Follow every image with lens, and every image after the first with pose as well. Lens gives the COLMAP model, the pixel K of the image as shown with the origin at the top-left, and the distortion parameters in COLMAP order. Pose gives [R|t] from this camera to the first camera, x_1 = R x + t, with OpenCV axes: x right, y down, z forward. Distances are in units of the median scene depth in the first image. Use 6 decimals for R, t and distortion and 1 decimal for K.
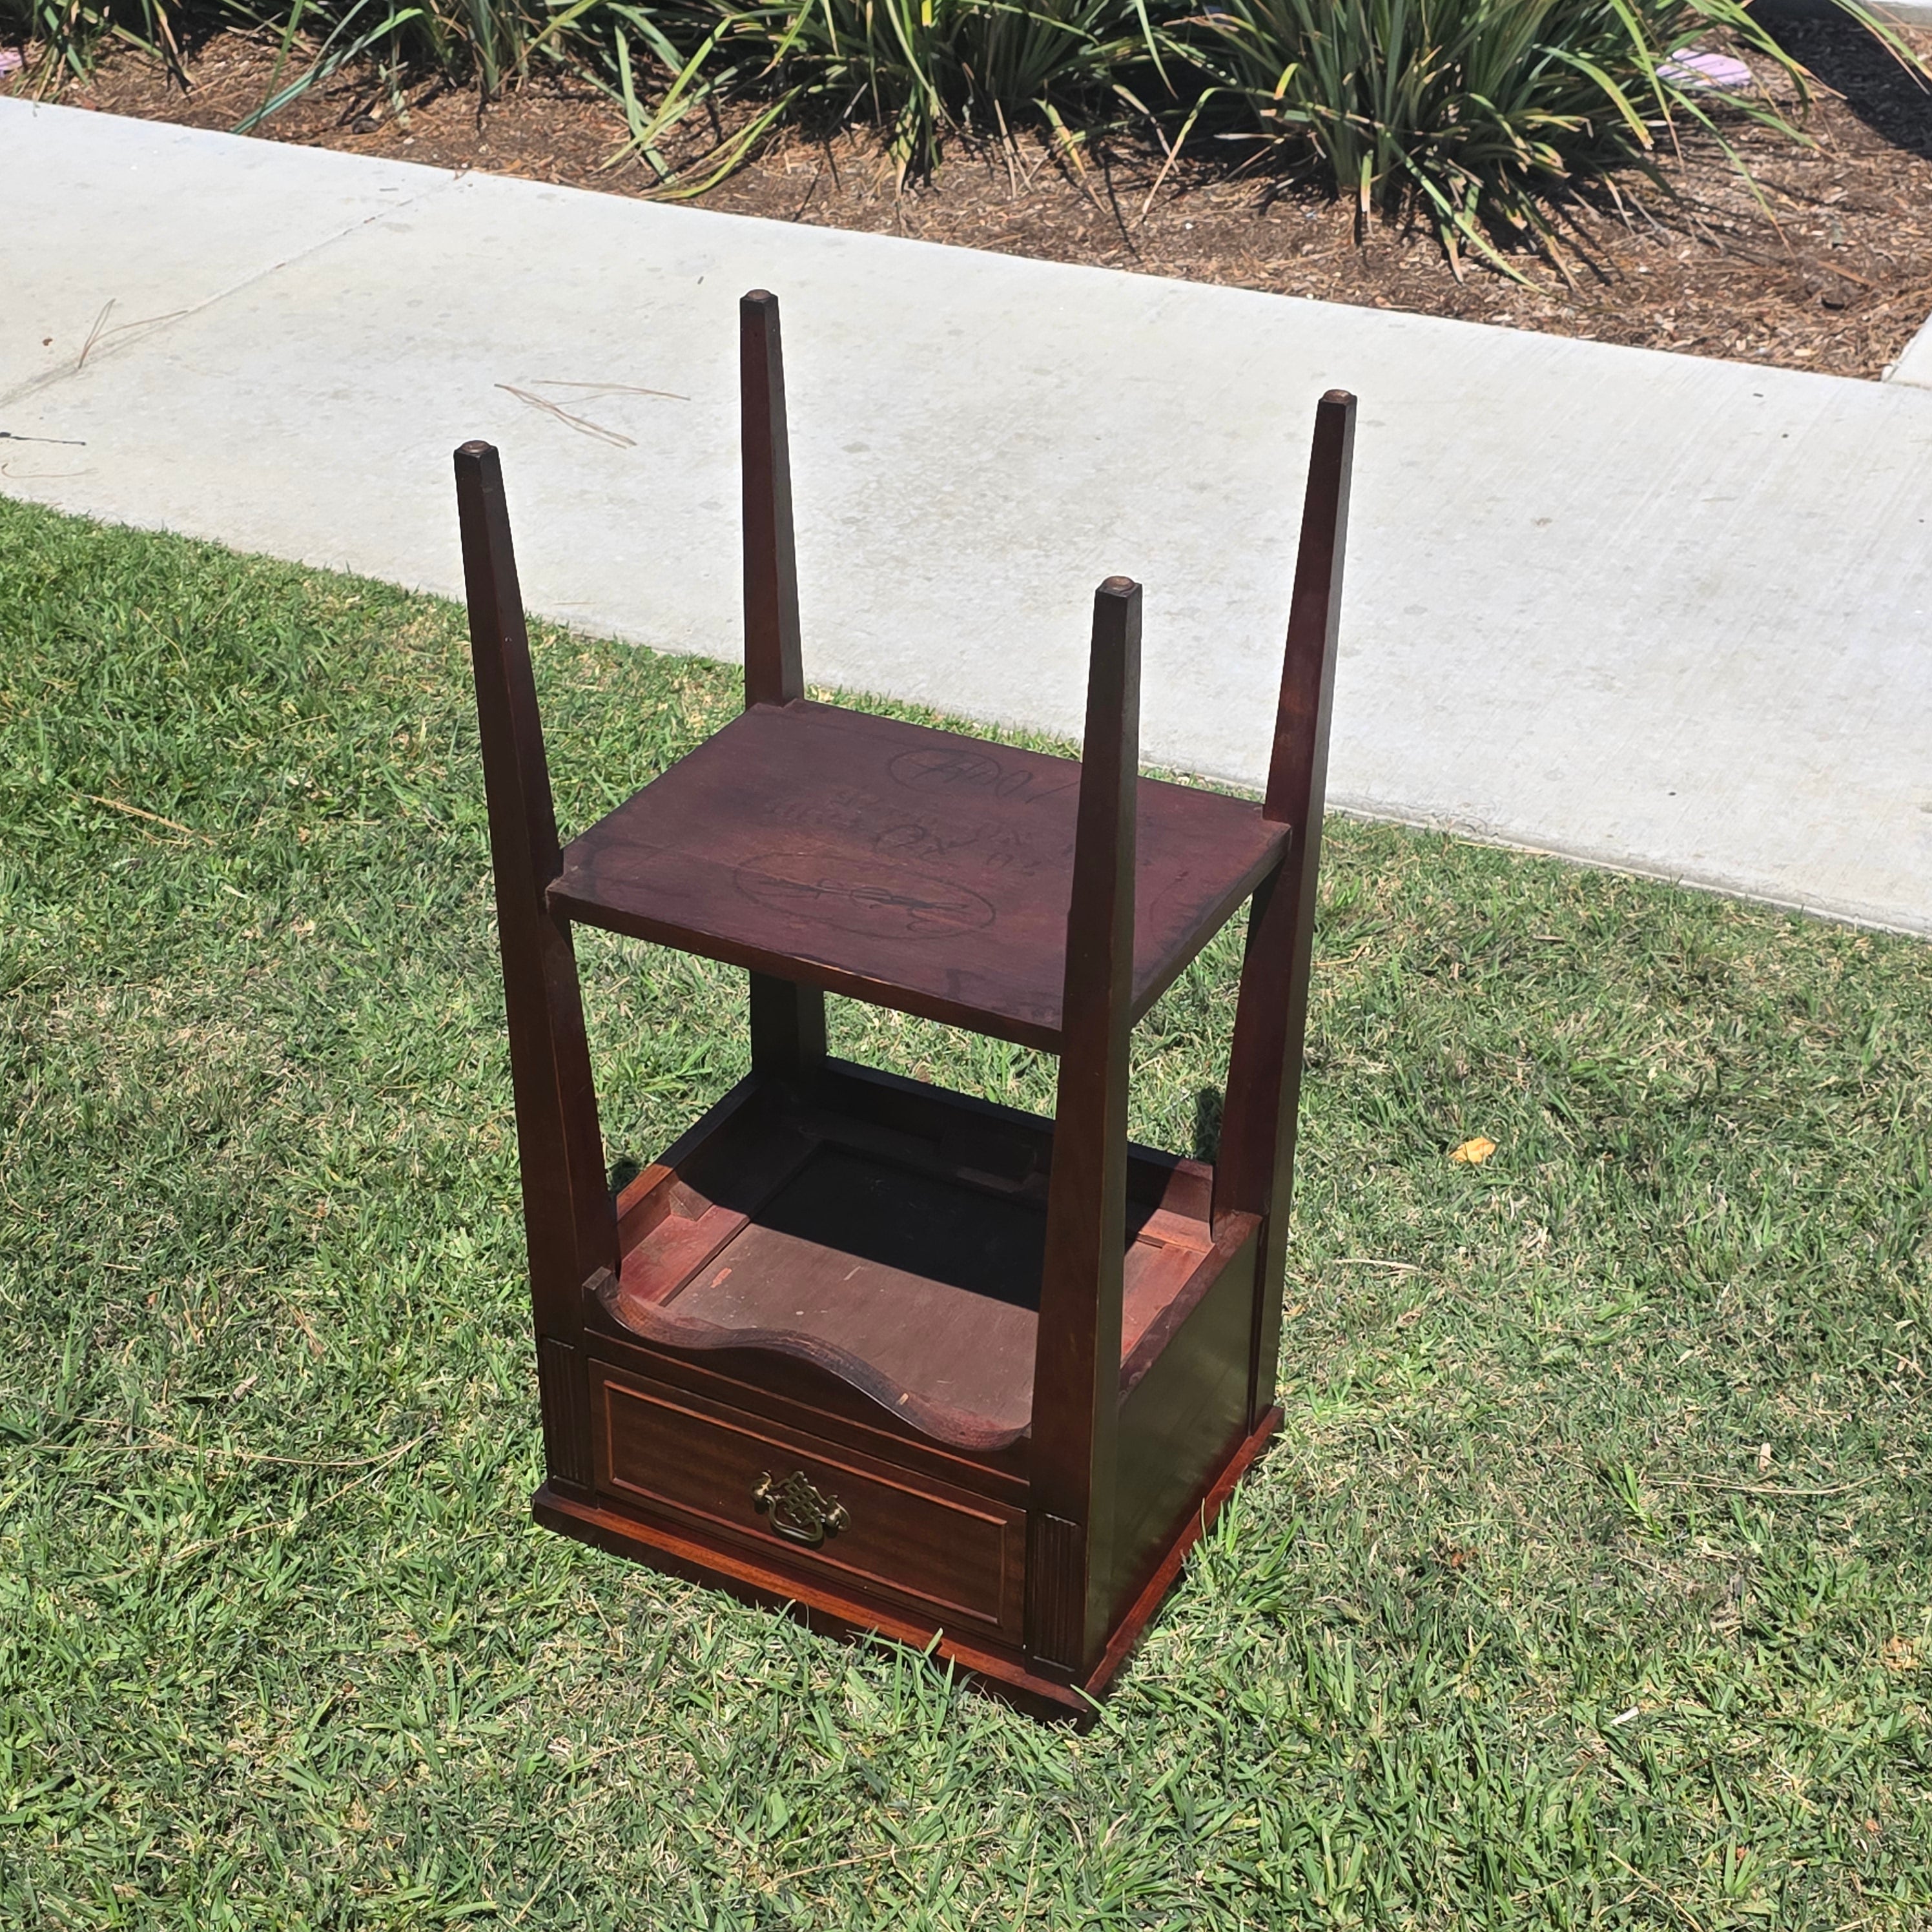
lens RADIAL K [[2859.8, 0, 931.3], [0, 2859.8, 1066.0], [0, 0, 1]] dist [0.207831, -0.450169]
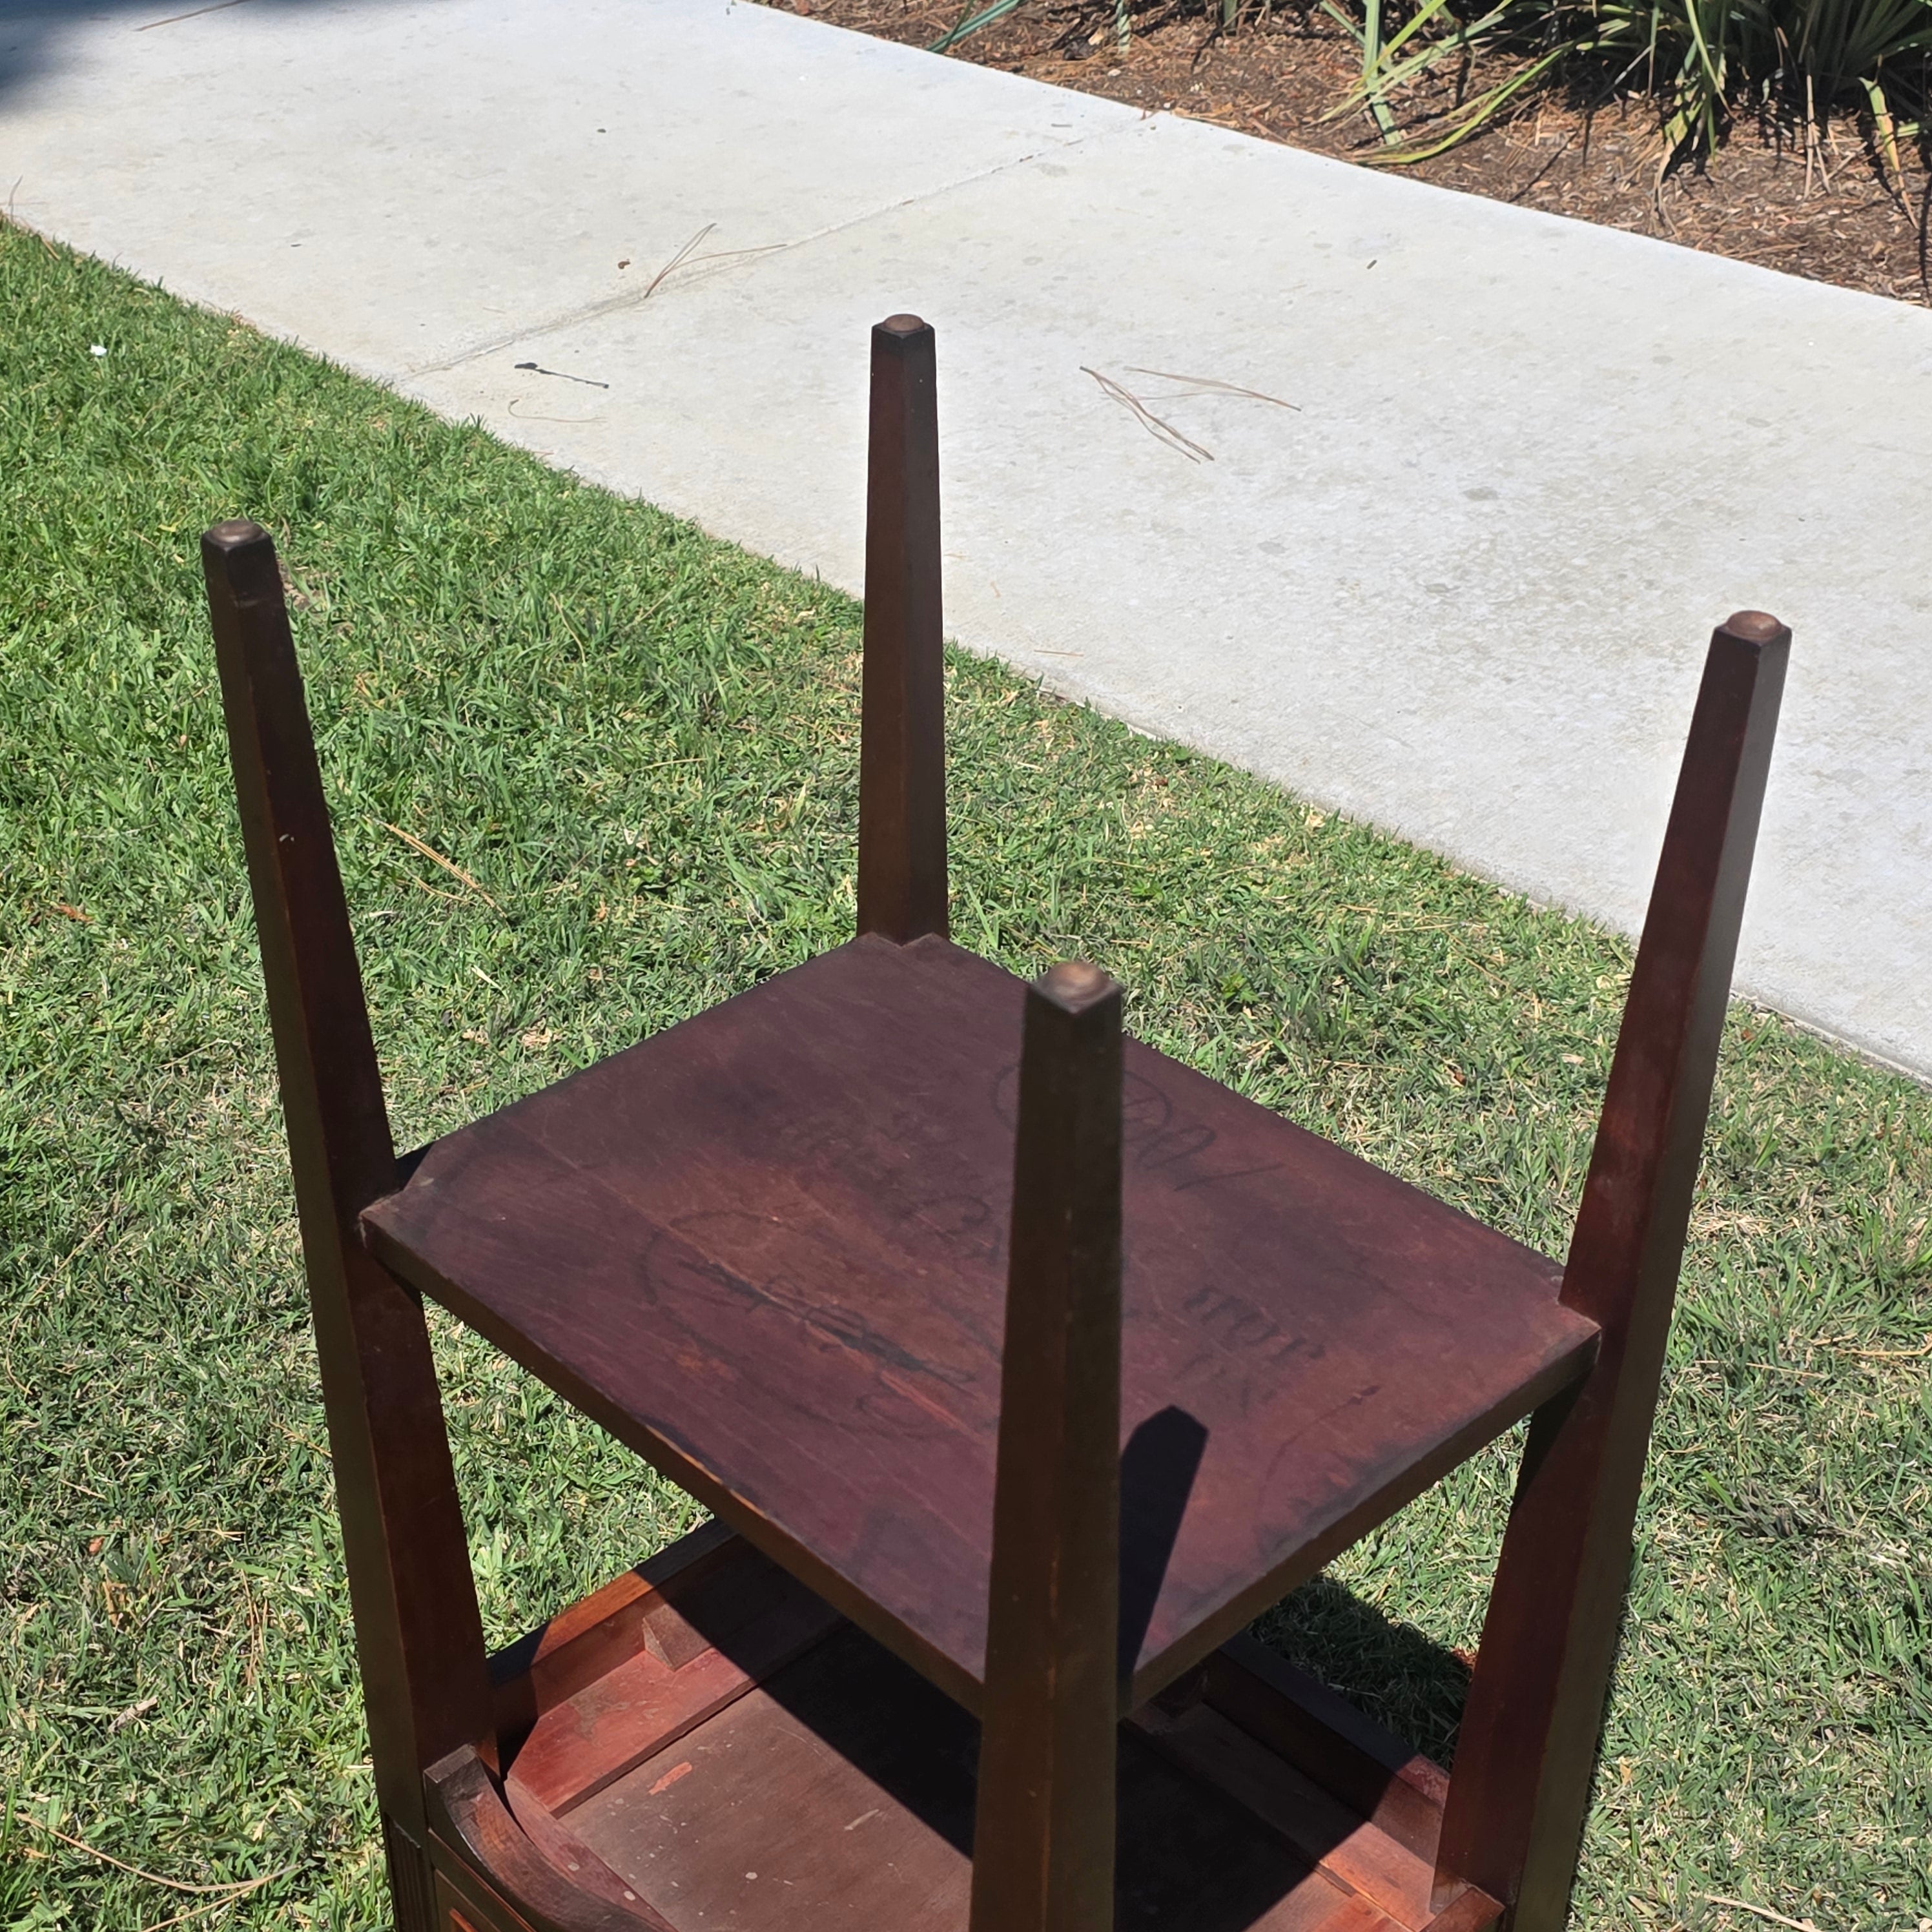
lens RADIAL K [[2859.8, 0, 931.3], [0, 2859.8, 1066.0], [0, 0, 1]] dist [0.207831, -0.450169]
pose [[0.948232, 0.177164, -0.263570, 0.056920], [-0.172924, 0.984147, 0.039395, -0.054297], [0.266371, 0.008222, 0.963836, 0.162193]]
